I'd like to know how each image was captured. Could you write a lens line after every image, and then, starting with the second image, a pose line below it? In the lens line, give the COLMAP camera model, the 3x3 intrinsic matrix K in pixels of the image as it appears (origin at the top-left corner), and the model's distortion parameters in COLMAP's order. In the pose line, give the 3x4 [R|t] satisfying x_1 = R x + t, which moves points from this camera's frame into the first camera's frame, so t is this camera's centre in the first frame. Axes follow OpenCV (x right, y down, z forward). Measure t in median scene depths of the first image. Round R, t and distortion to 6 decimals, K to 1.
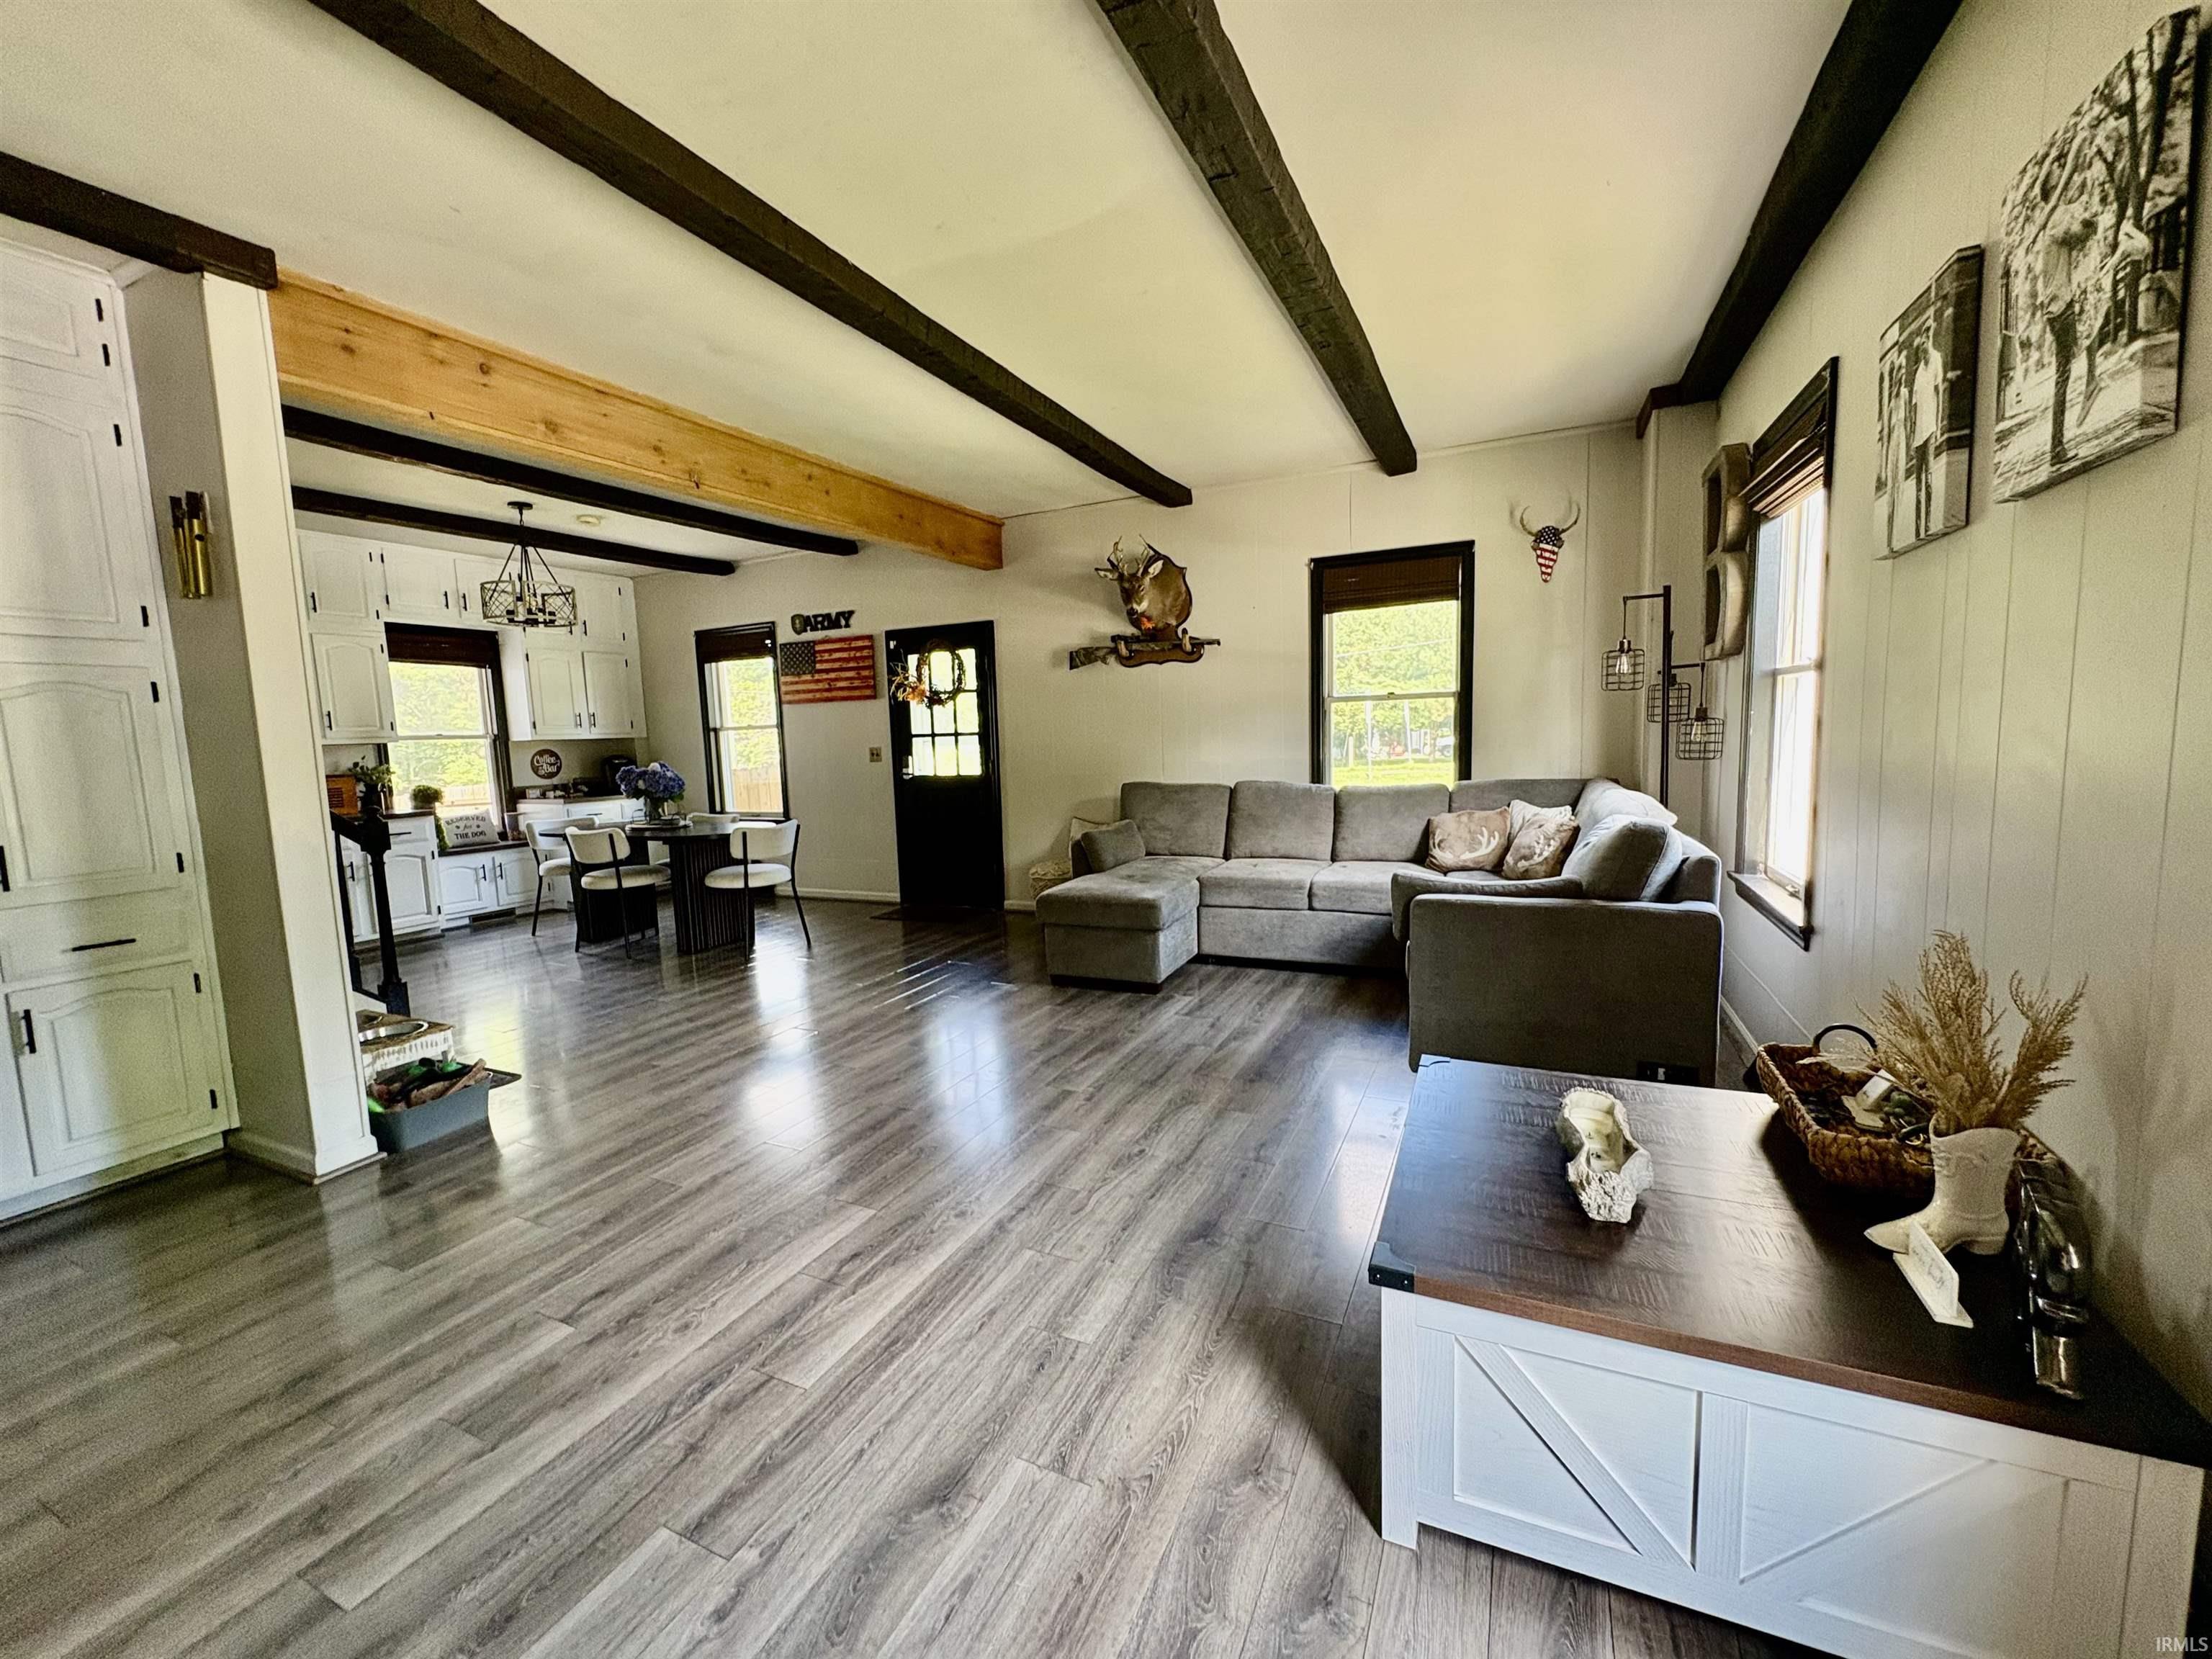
lens RADIAL K [[884.3, 0, 1105.4], [0, 884.3, 828.6], [0, 0, 1]] dist [0.001201, 0.000068]
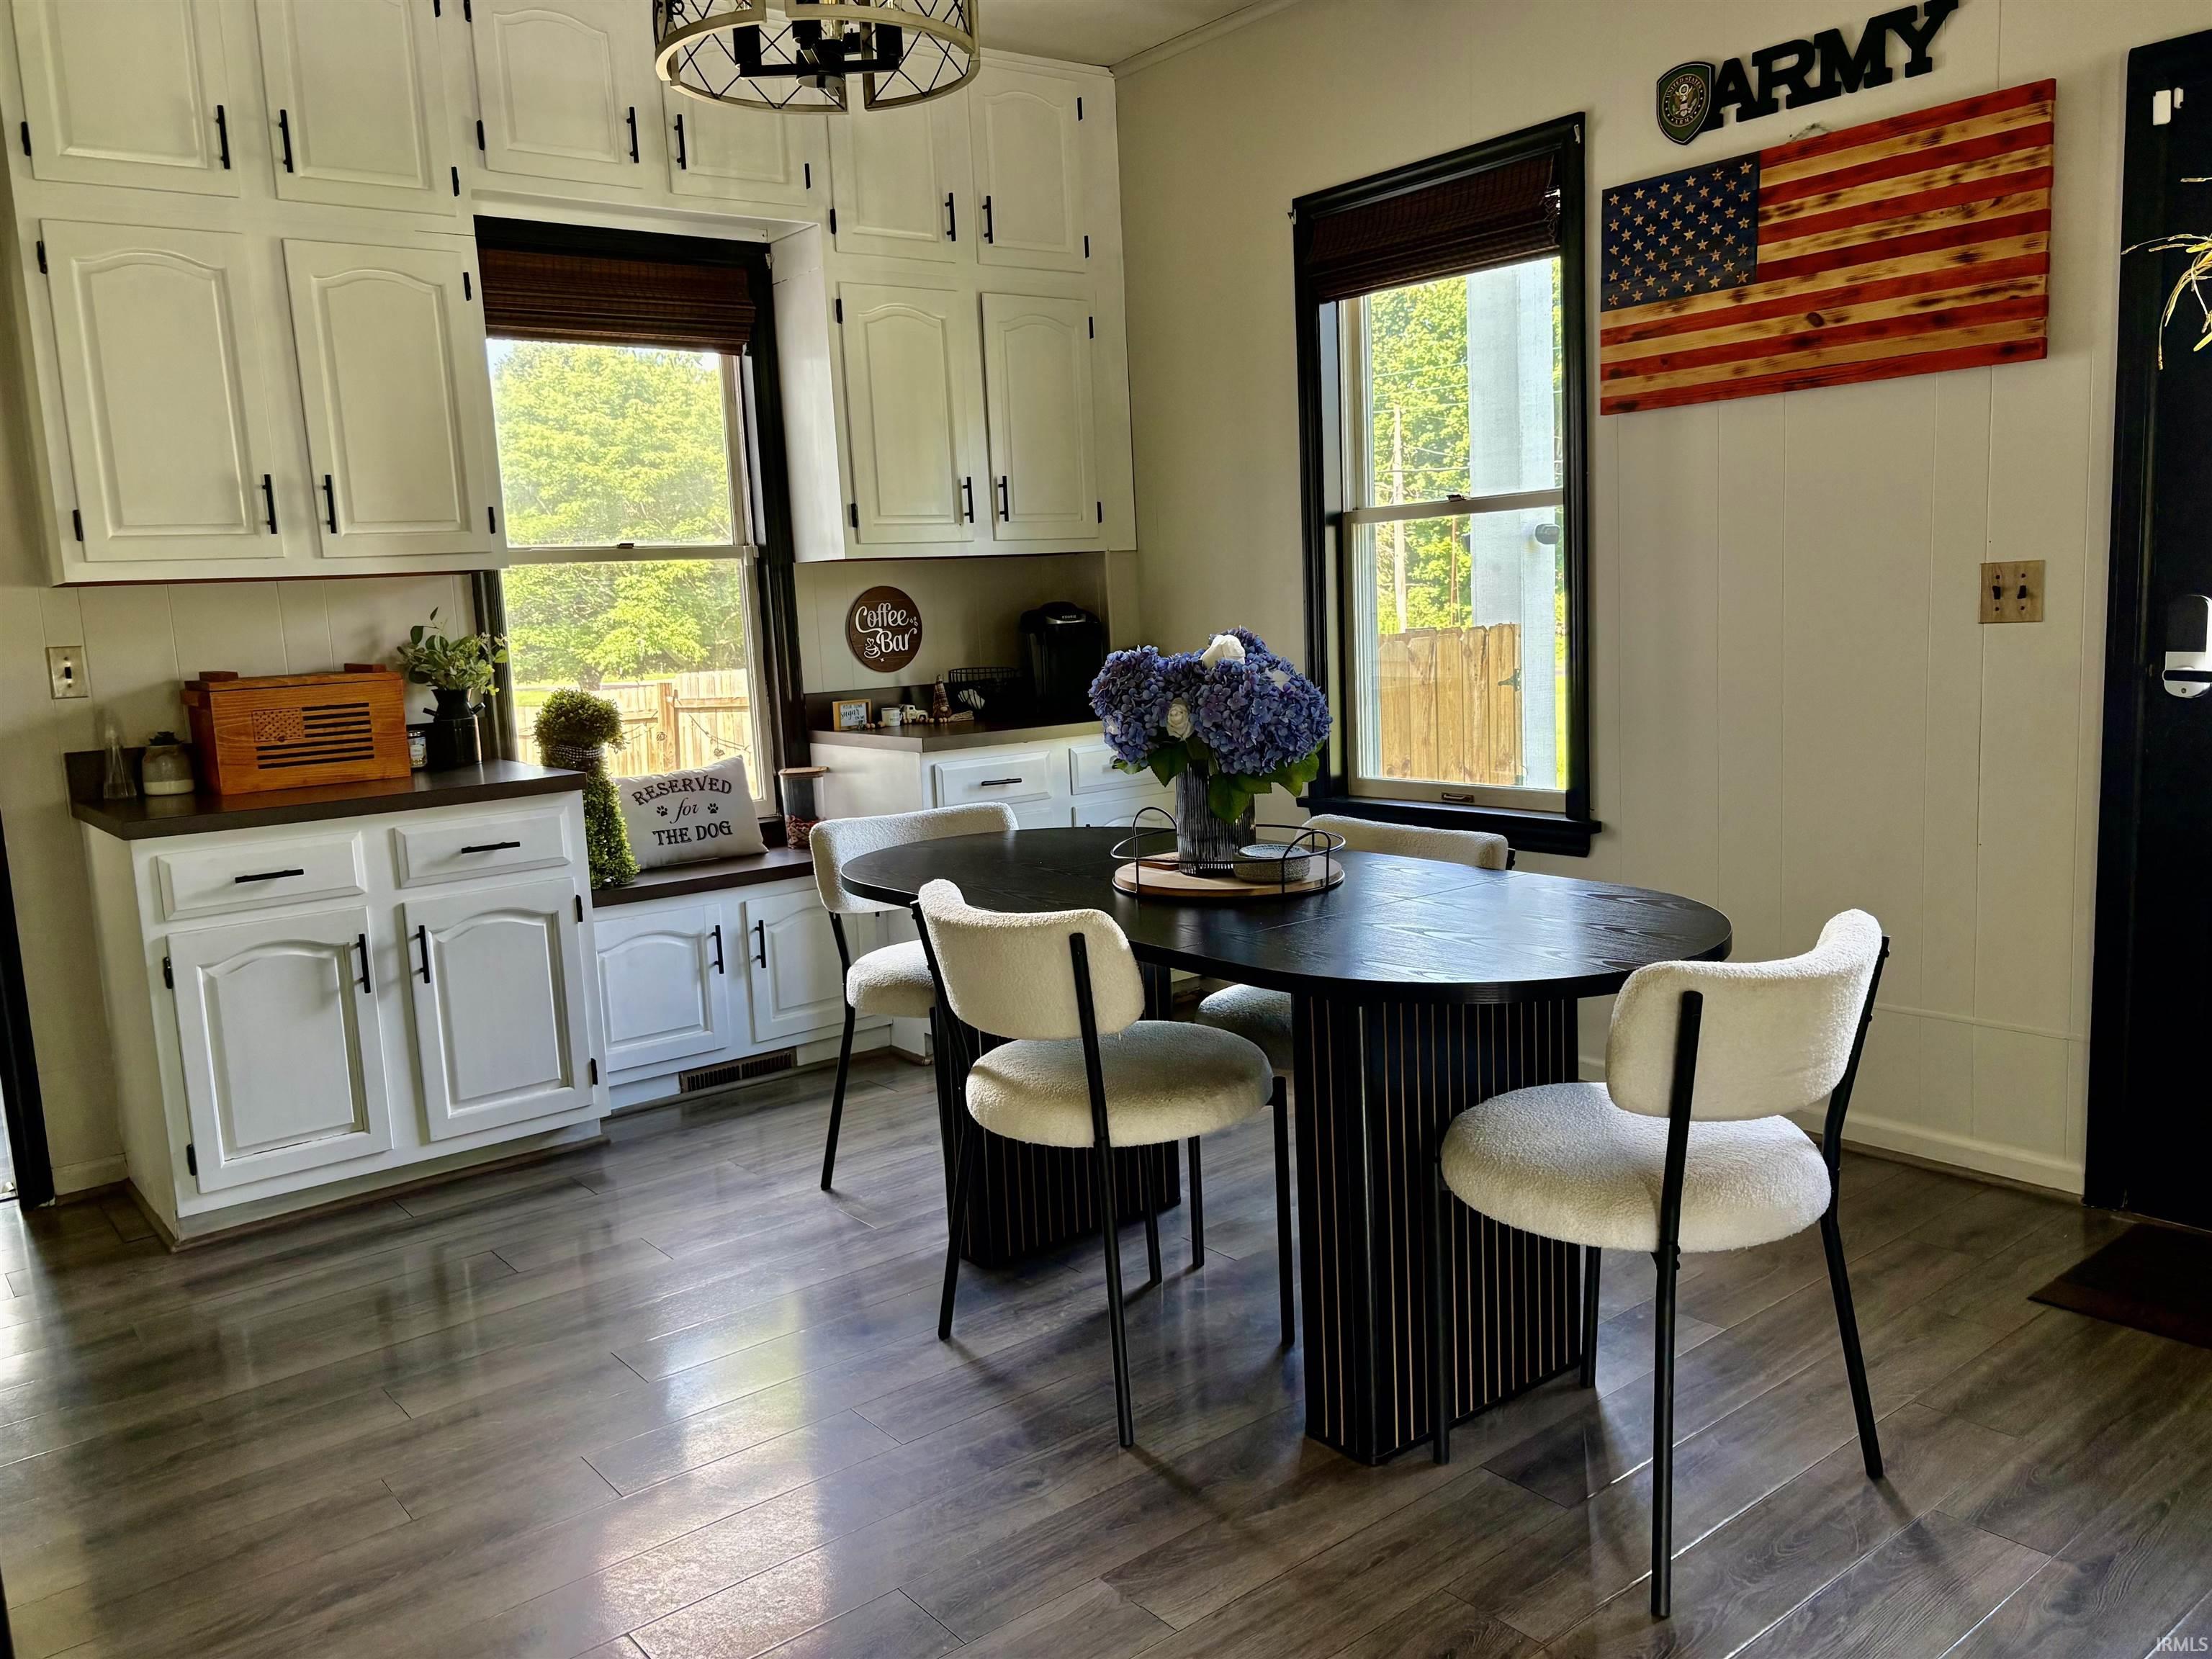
lens RADIAL K [[1694.7, 0, 1106.0], [0, 1694.7, 829.5], [0, 0, 1]] dist [0.077824, -0.095956]
pose [[0.900889, 0.051617, -0.430969, -0.289927], [-0.028860, 0.997830, 0.059181, -0.040715], [0.433089, -0.040878, 0.900424, 0.481246]]
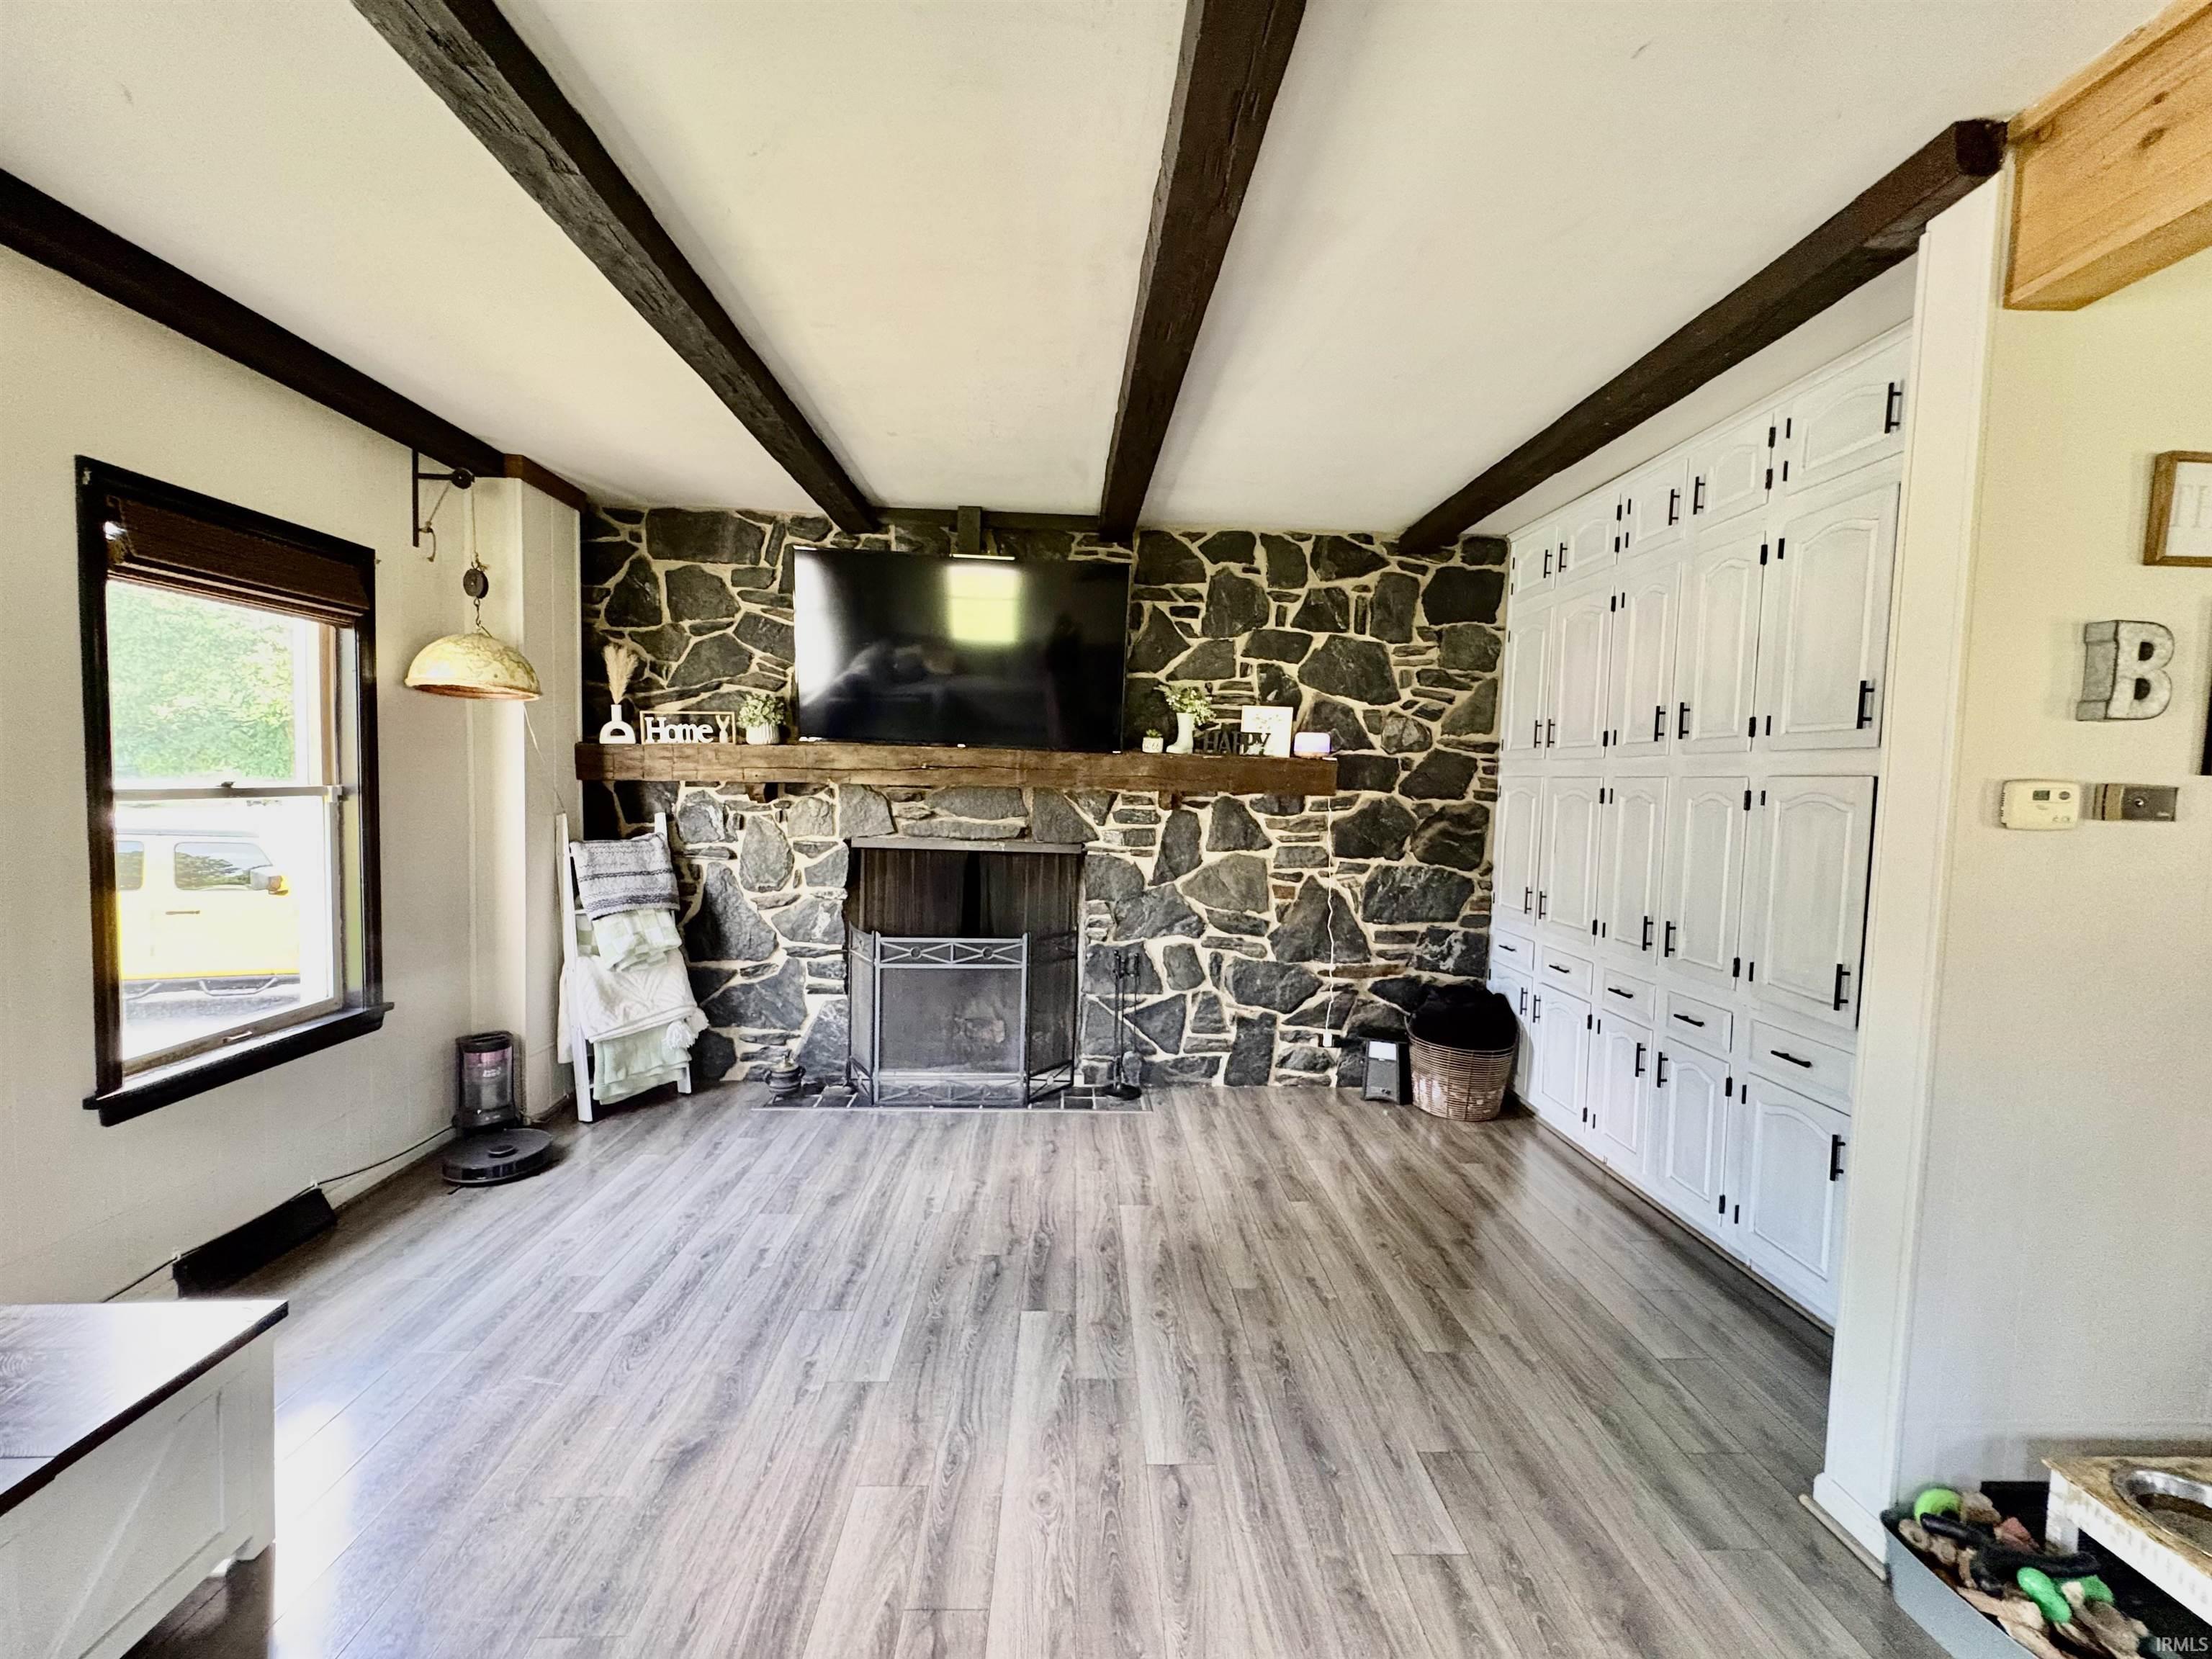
lens RADIAL K [[884.3, 0, 1105.4], [0, 884.3, 828.6], [0, 0, 1]] dist [0.001201, 0.000068]
pose [[-0.885002, 0.036158, -0.464182, -0.036609], [-0.045630, 0.985445, 0.163759, -0.090367], [0.463347, 0.166107, -0.870470, 0.522498]]
